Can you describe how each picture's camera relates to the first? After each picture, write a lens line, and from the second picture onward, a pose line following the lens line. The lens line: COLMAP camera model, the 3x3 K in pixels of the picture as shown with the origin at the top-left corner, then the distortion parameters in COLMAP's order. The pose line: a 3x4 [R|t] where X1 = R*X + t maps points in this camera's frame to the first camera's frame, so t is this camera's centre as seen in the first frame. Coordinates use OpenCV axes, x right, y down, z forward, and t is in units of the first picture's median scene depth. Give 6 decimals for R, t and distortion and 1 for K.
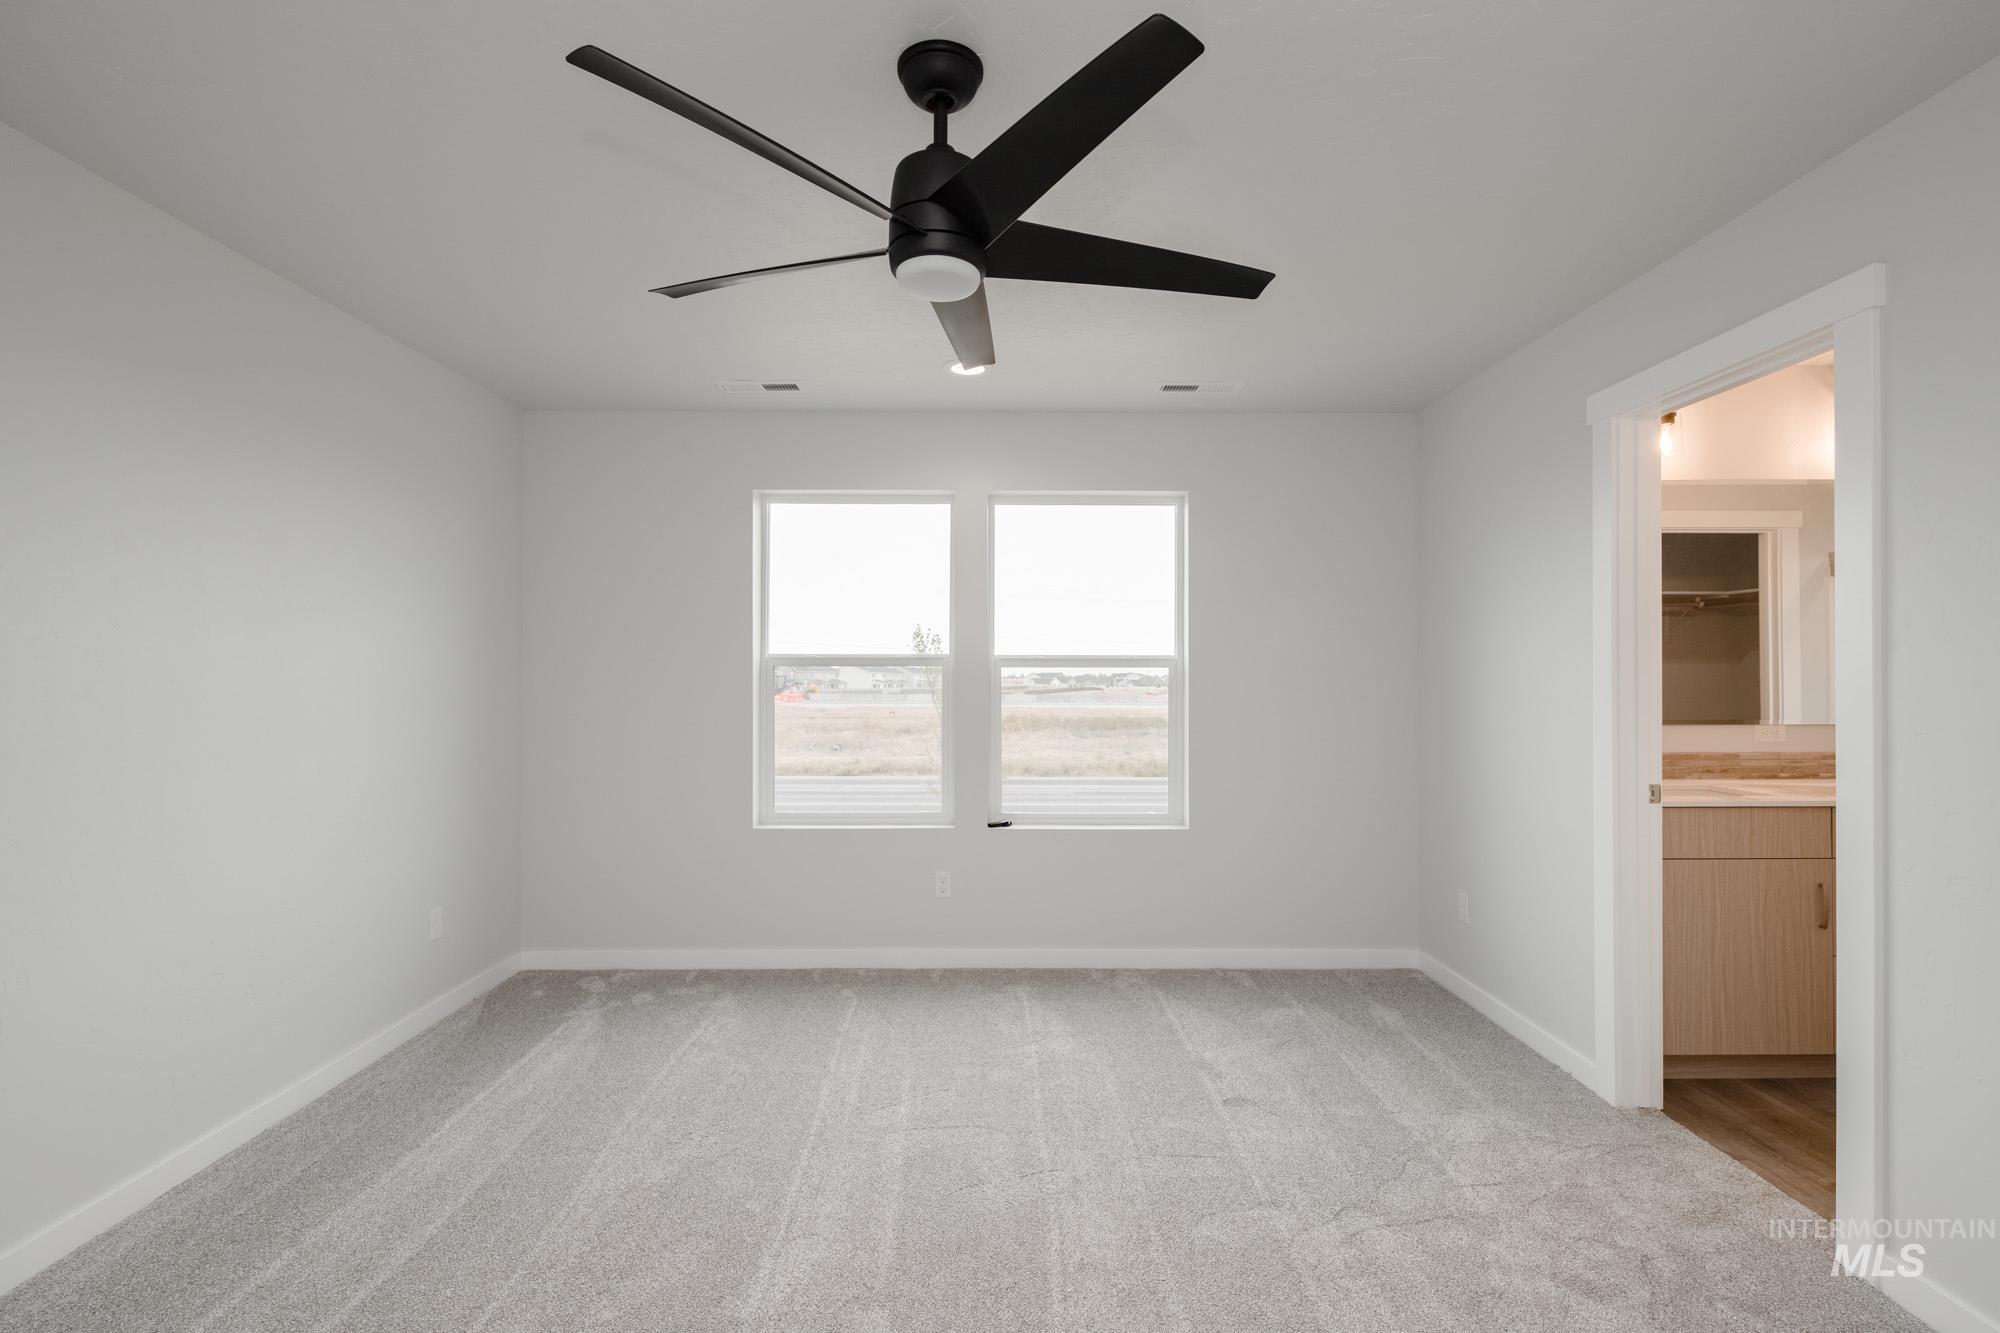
lens RADIAL K [[928.0, 0, 996.1], [0, 928.0, 658.2], [0, 0, 1]] dist [-0.002315, 0.000053]
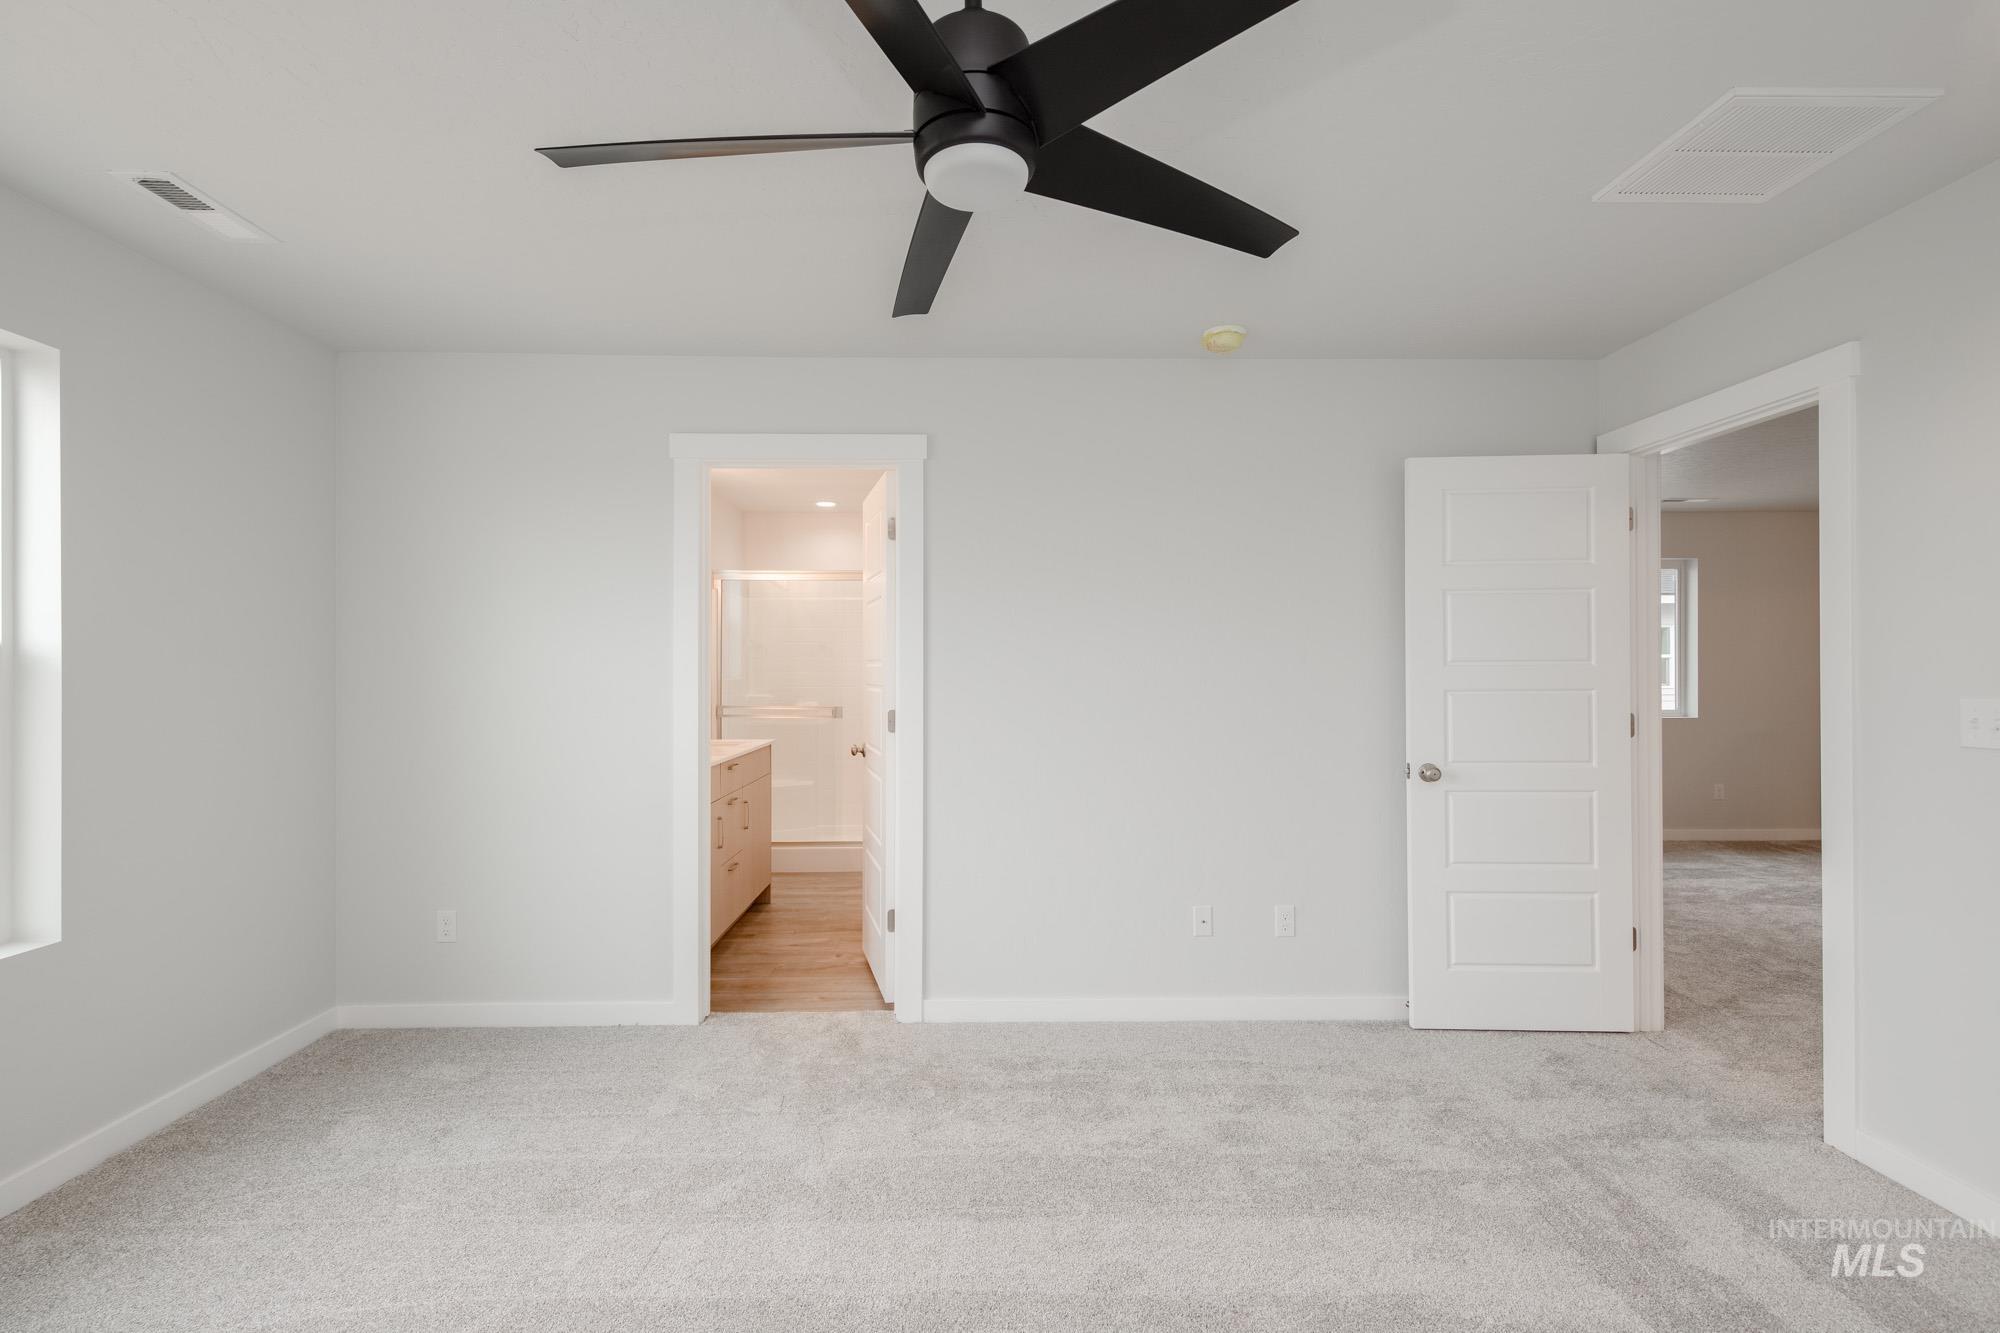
lens RADIAL K [[928.0, 0, 990.2], [0, 928.0, 663.7], [0, 0, 1]] dist [-0.002315, 0.000053]
pose [[-0.011153, -0.000205, 0.999938, -0.446116], [-0.012230, 0.999925, 0.000069, 0.002066], [-0.999863, -0.012228, -0.011155, 0.505441]]
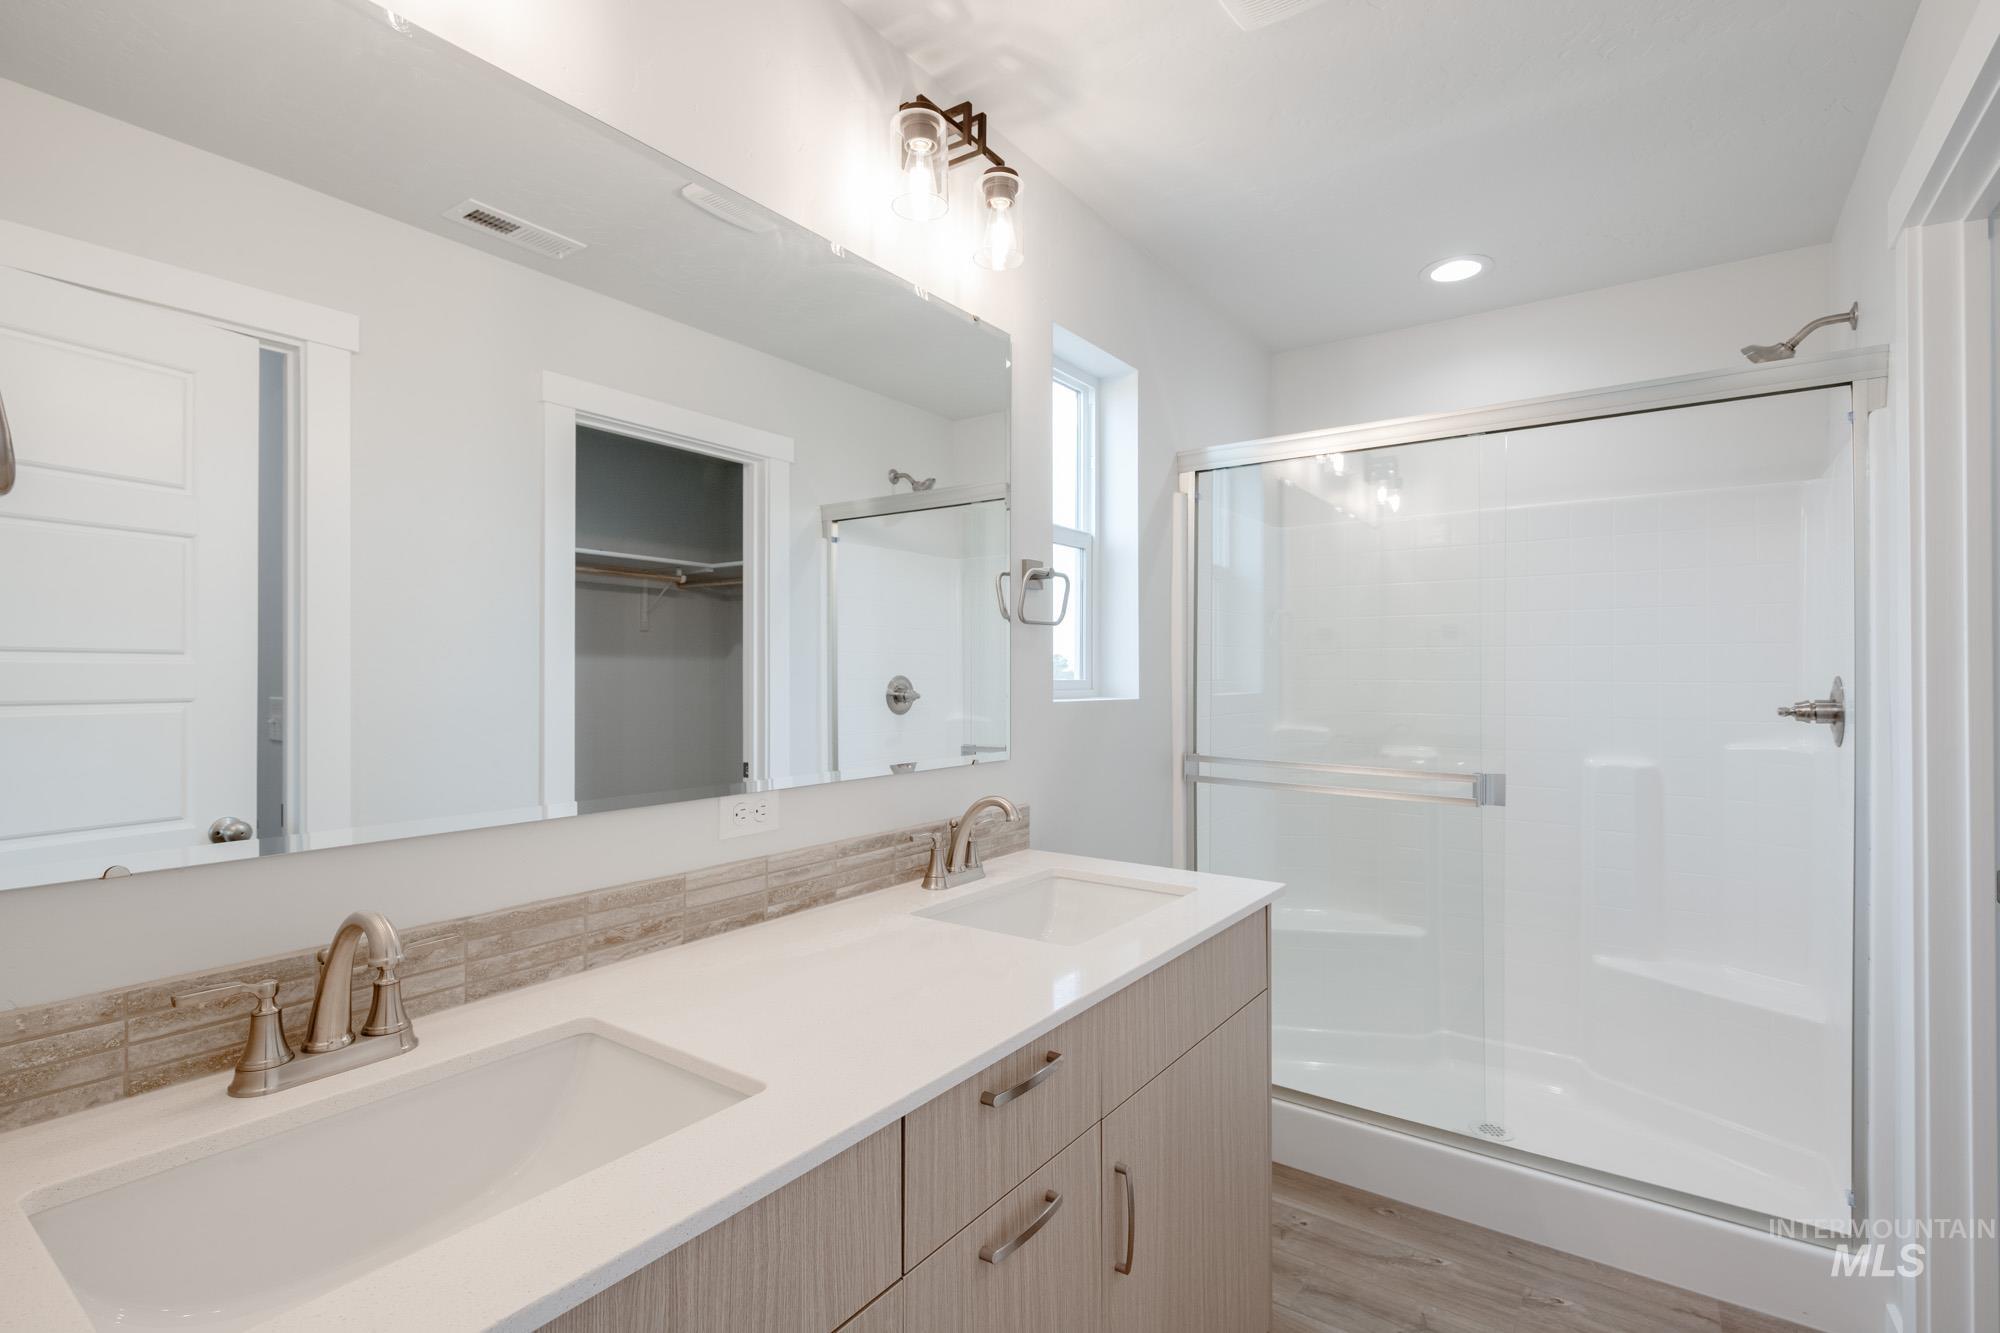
lens RADIAL K [[928.0, 0, 984.5], [0, 928.0, 661.9], [0, 0, 1]] dist [-0.002315, 0.000053]
pose [[0.590235, 0.012562, 0.807134, 0.564390], [-0.017761, 0.999839, -0.002573, 0.013329], [-0.807036, -0.012817, 0.590363, 0.674784]]
